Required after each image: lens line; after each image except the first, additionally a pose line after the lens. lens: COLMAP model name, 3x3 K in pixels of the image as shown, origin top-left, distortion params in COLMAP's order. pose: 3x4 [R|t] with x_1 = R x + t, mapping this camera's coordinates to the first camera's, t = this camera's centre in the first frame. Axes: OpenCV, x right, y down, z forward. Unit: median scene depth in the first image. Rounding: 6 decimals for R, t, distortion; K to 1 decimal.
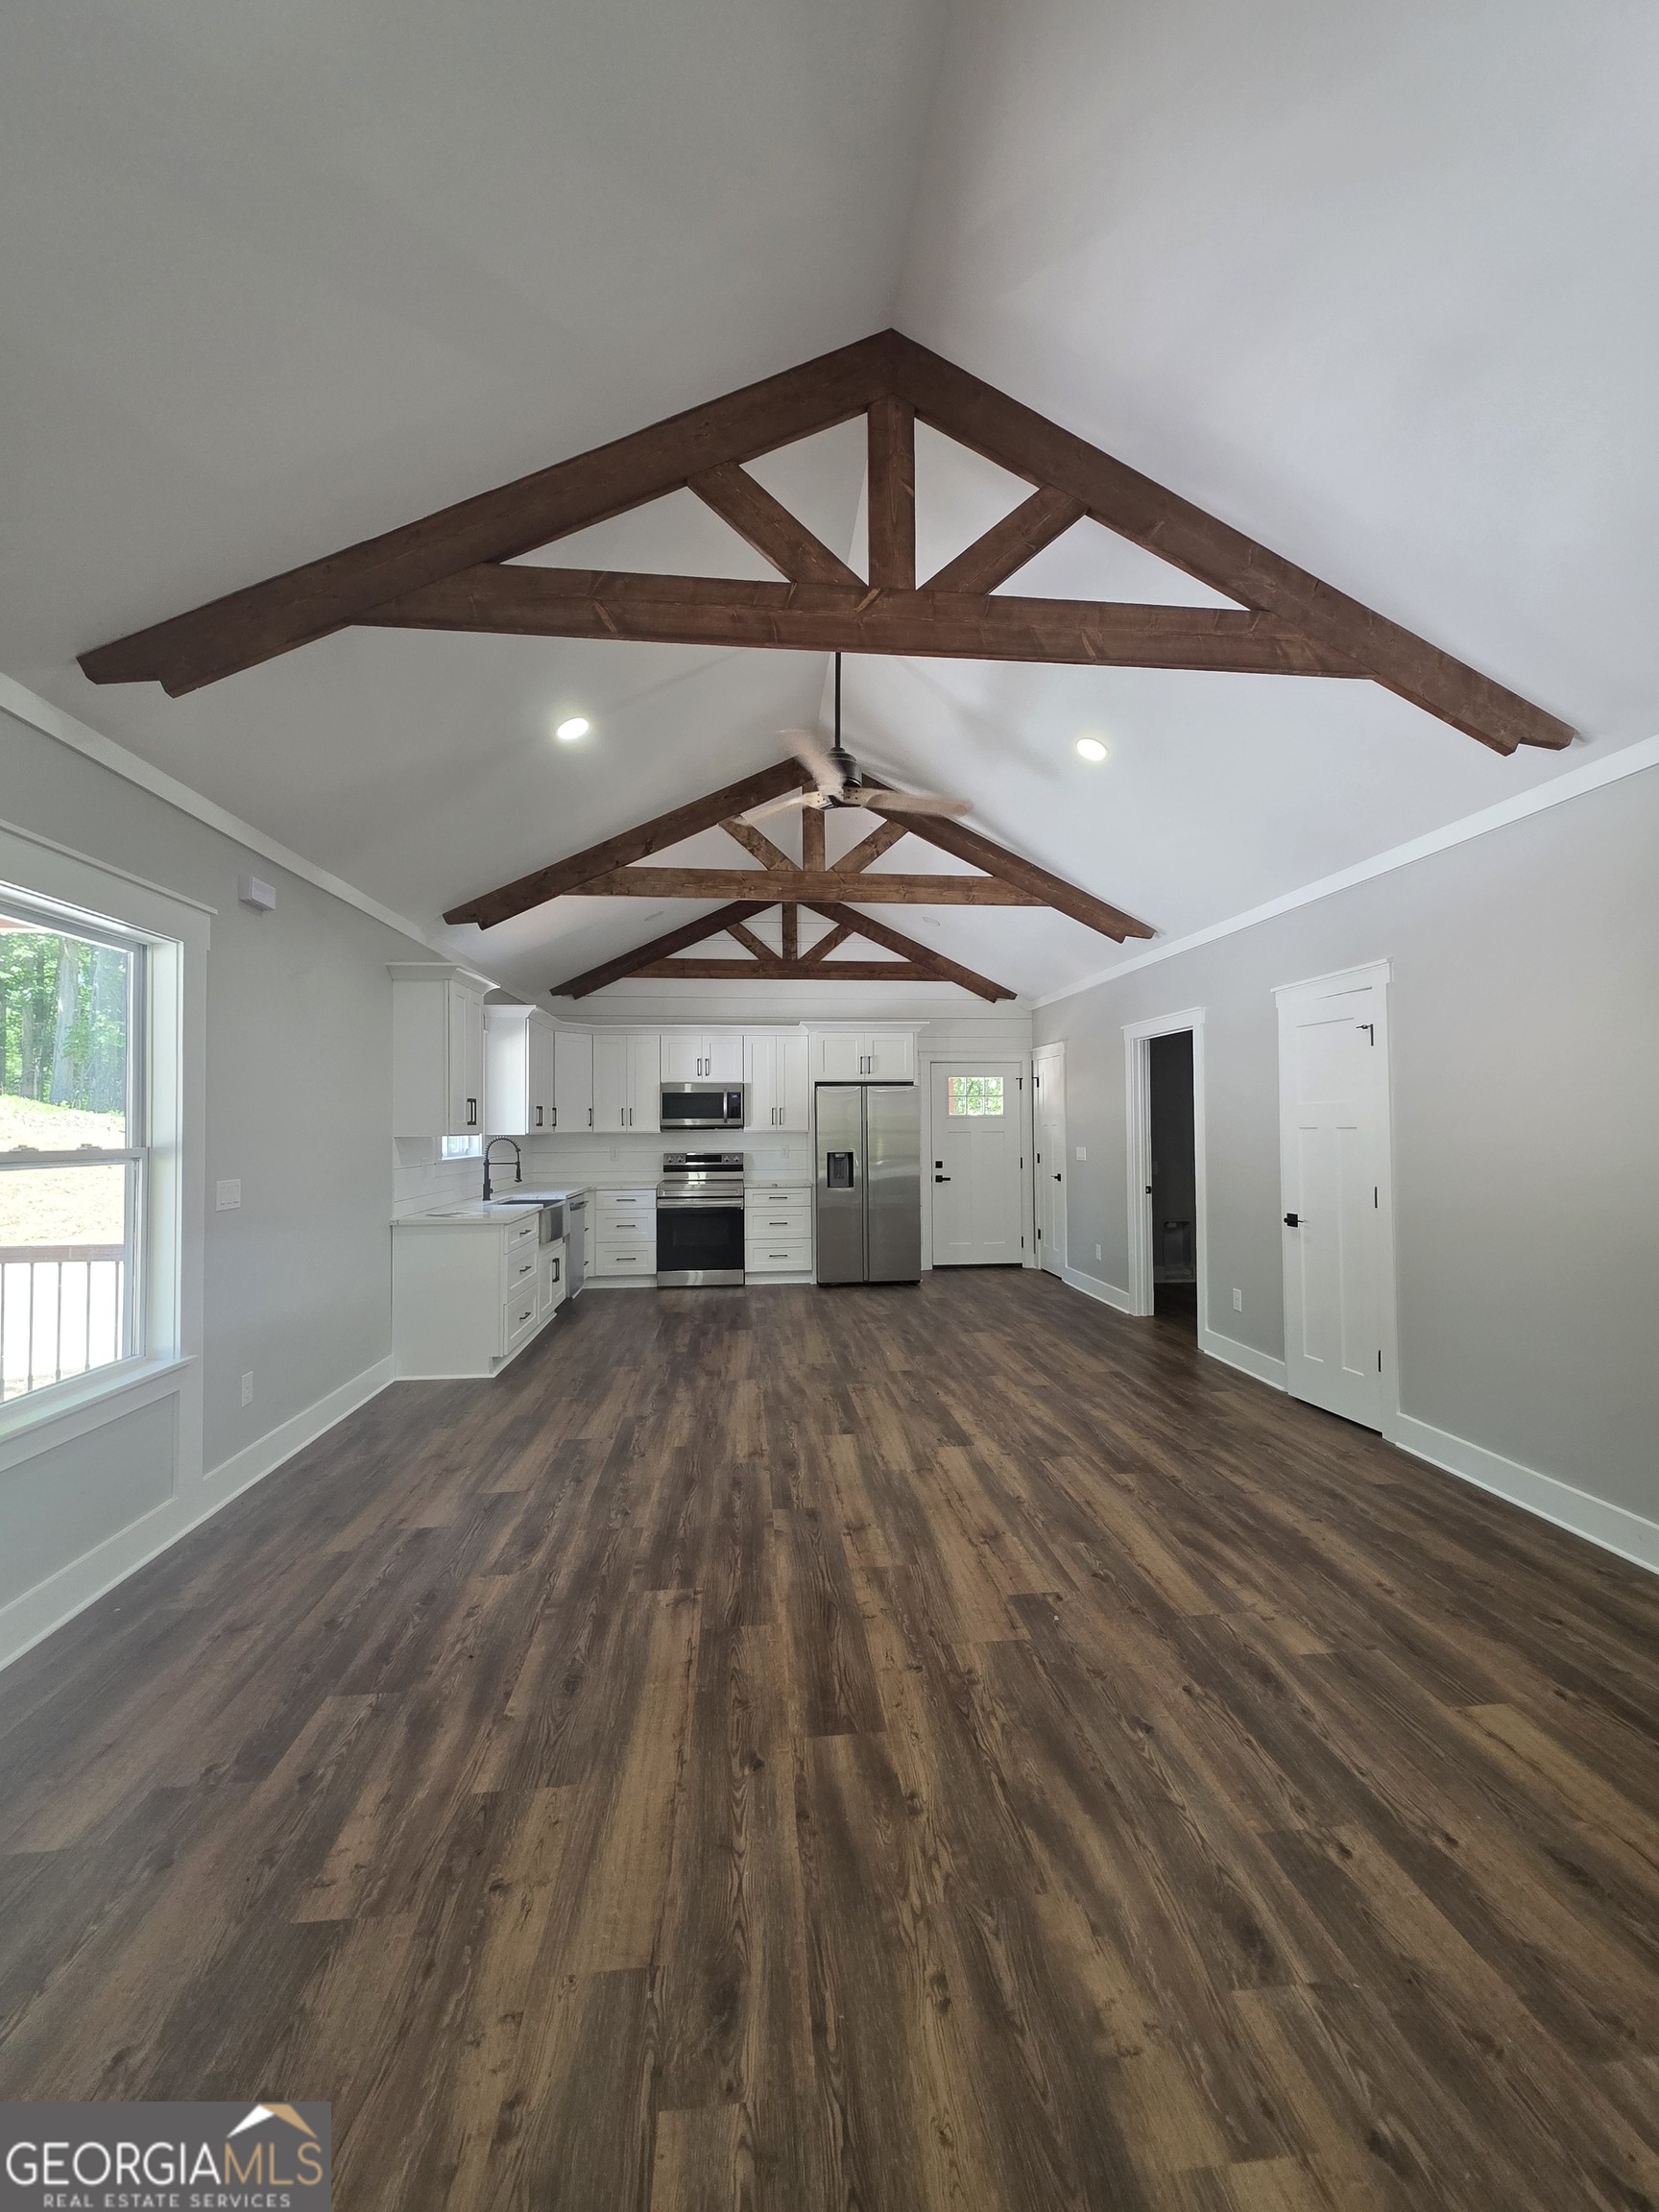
lens RADIAL K [[879.0, 0, 829.5], [0, 879.0, 1106.0], [0, 0, 1]] dist [0.002581, 0.000149]
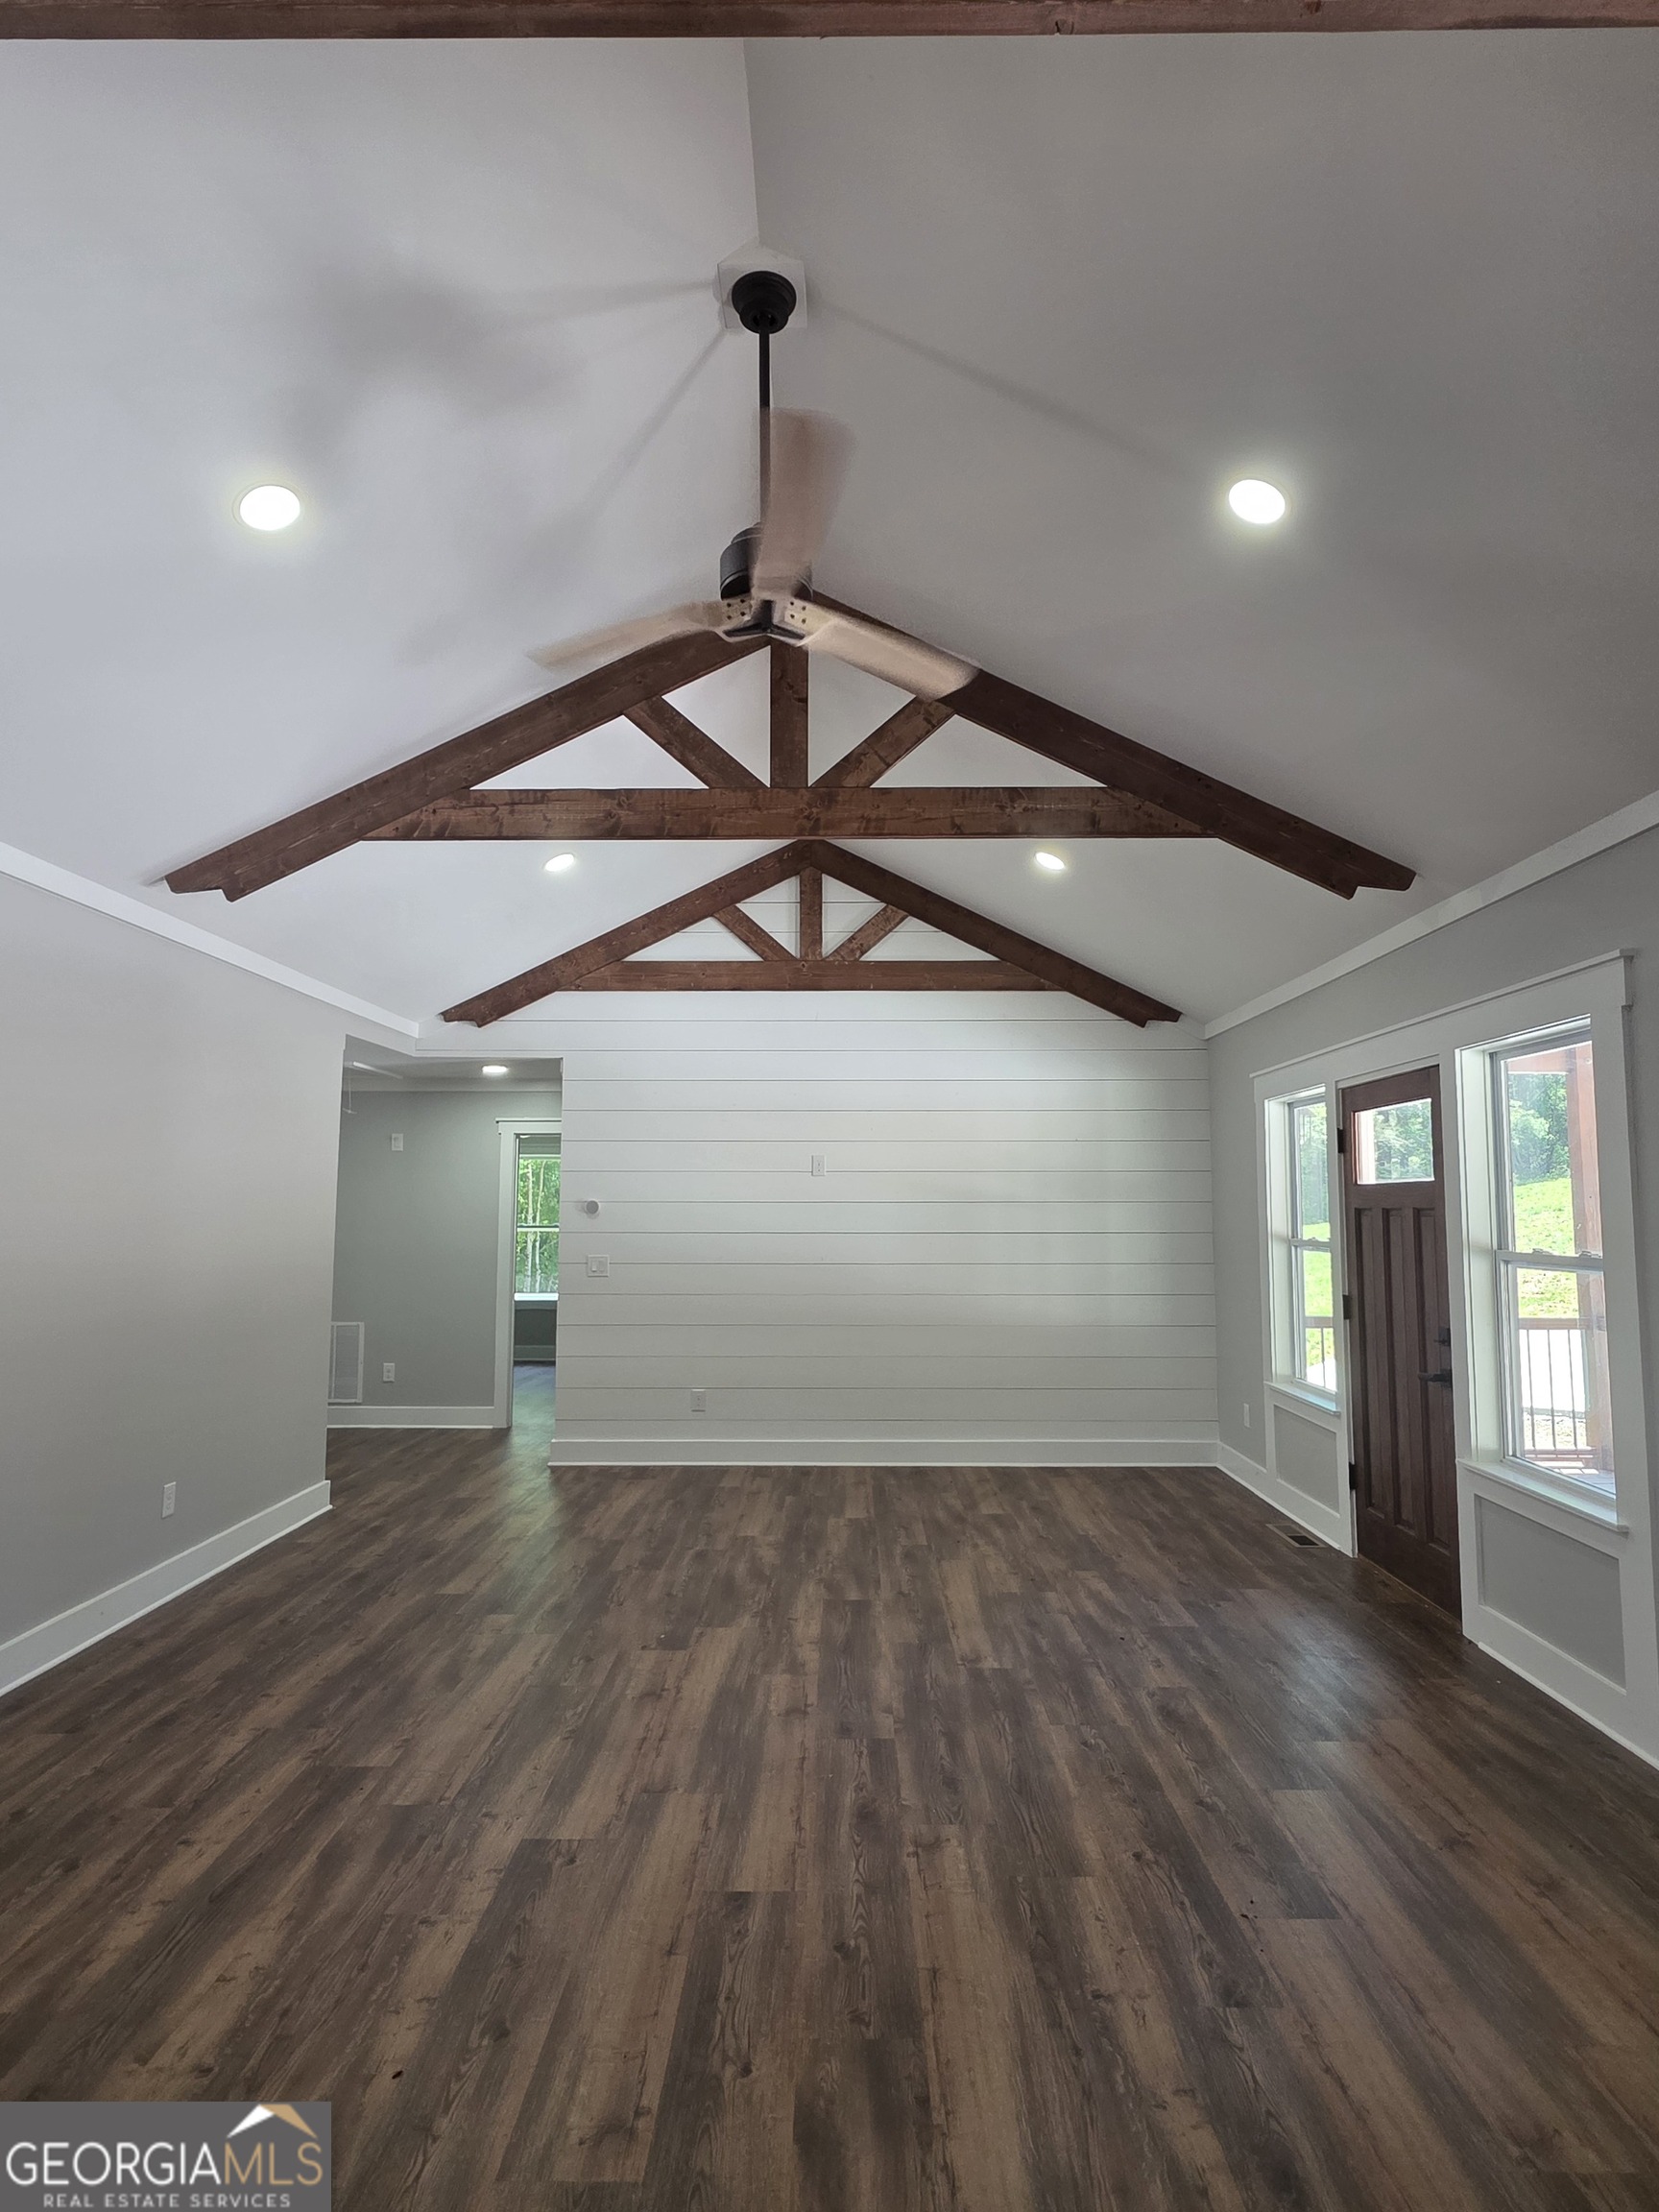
lens RADIAL K [[1179.8, 0, 829.5], [0, 1179.8, 1106.0], [0, 0, 1]] dist [-0.000725, 0.000282]
pose [[-0.993740, 0.013516, 0.110898, -0.125436], [0.000819, 0.993510, -0.113741, 0.025300], [-0.111716, -0.112938, -0.987302, 2.018561]]
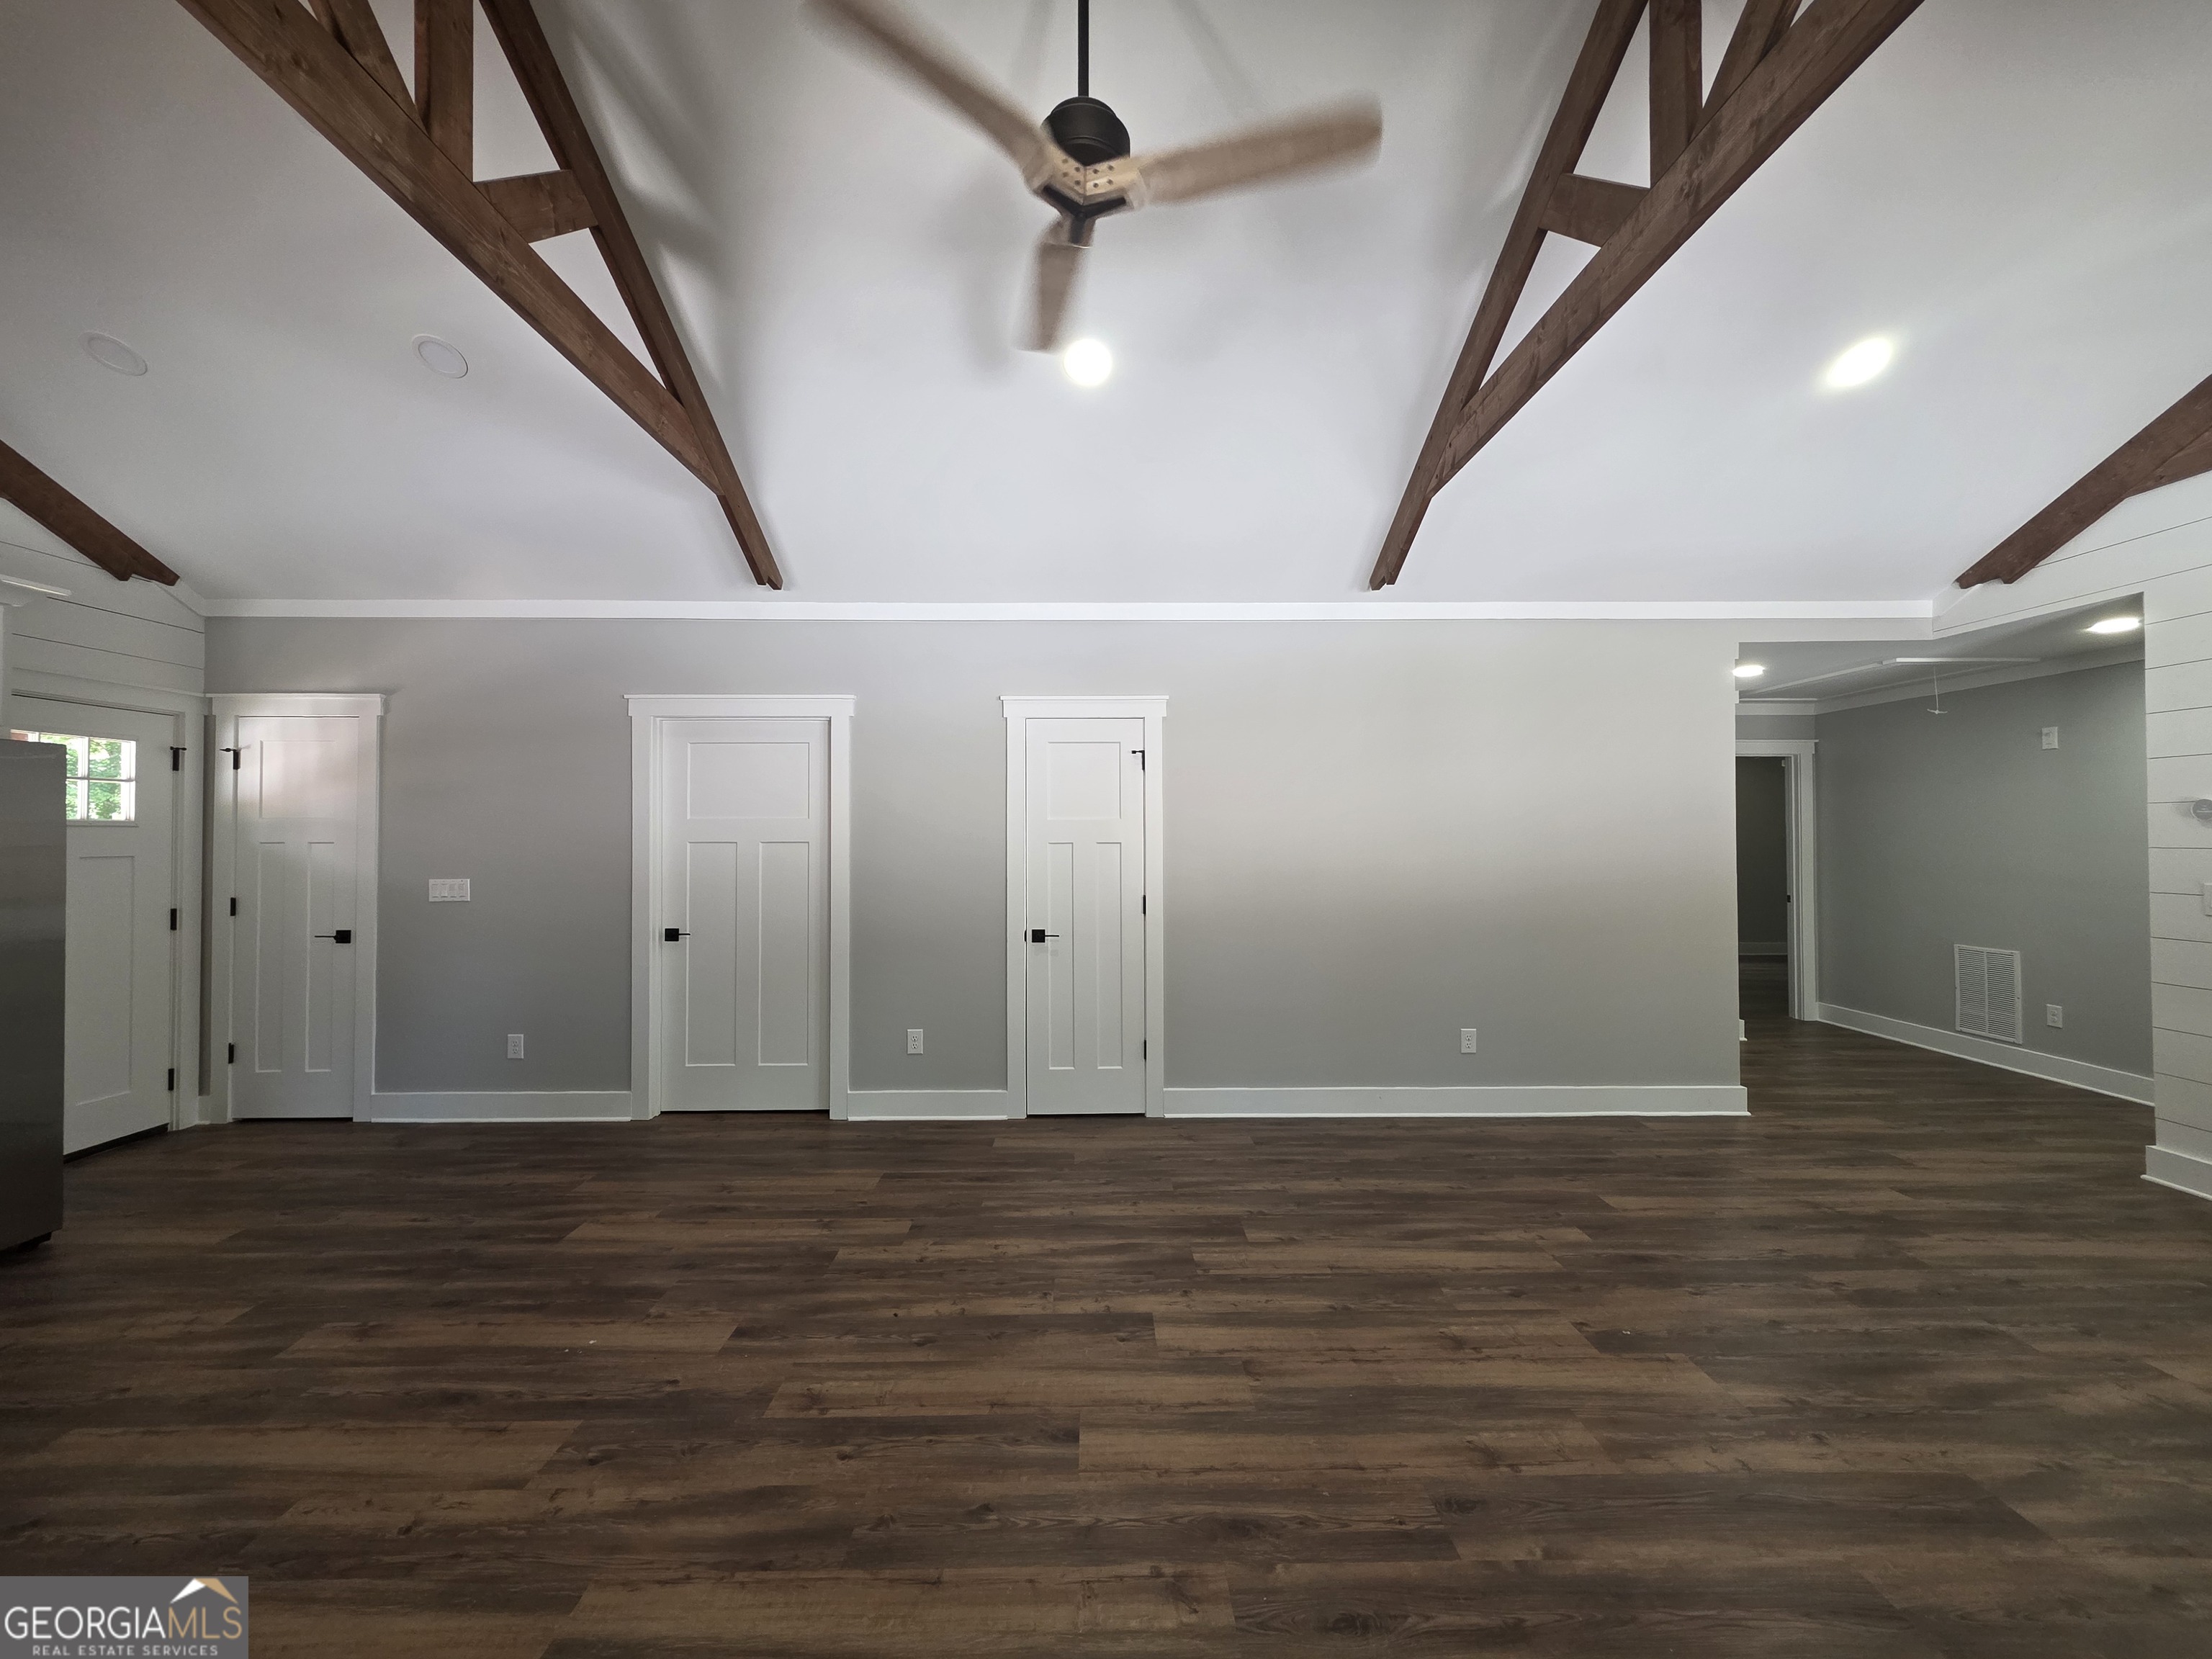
lens RADIAL K [[879.0, 0, 1106.5], [0, 879.0, 823.0], [0, 0, 1]] dist [0.002581, 0.000149]
pose [[0.088508, 0.020775, 0.995859, -0.603359], [-0.019449, 0.999628, -0.019125, 0.026149], [-0.995886, -0.017676, 0.088879, 1.136100]]
